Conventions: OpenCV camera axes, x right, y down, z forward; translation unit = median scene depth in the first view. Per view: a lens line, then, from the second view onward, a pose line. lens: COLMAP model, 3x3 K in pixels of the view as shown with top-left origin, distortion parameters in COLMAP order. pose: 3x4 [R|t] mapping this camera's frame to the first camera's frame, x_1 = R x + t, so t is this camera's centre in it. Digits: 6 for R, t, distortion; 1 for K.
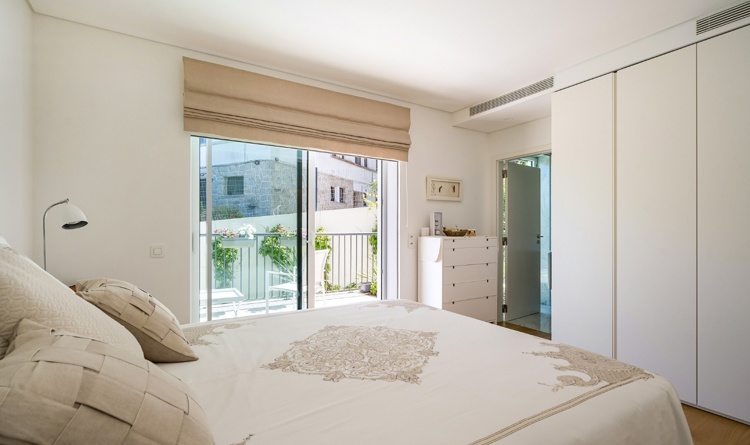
lens RADIAL K [[360.3, 0, 375.3], [0, 360.3, 236.7], [0, 0, 1]] dist [-0.000867, -0.000040]
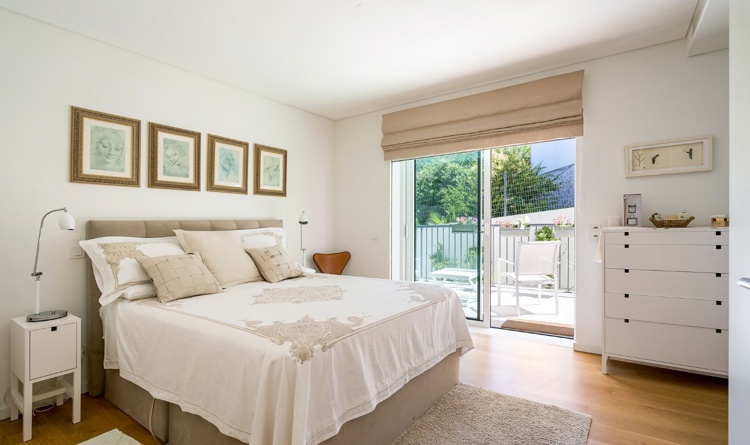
lens RADIAL K [[349.6, 0, 375.0], [0, 349.6, 222.5], [0, 0, 1]] dist [-0.001264, 0.000574]
pose [[0.400229, -0.011068, -0.916348, 0.661430], [0.003594, 0.999938, -0.010508, -0.005607], [0.916408, 0.000912, 0.400245, 0.268433]]
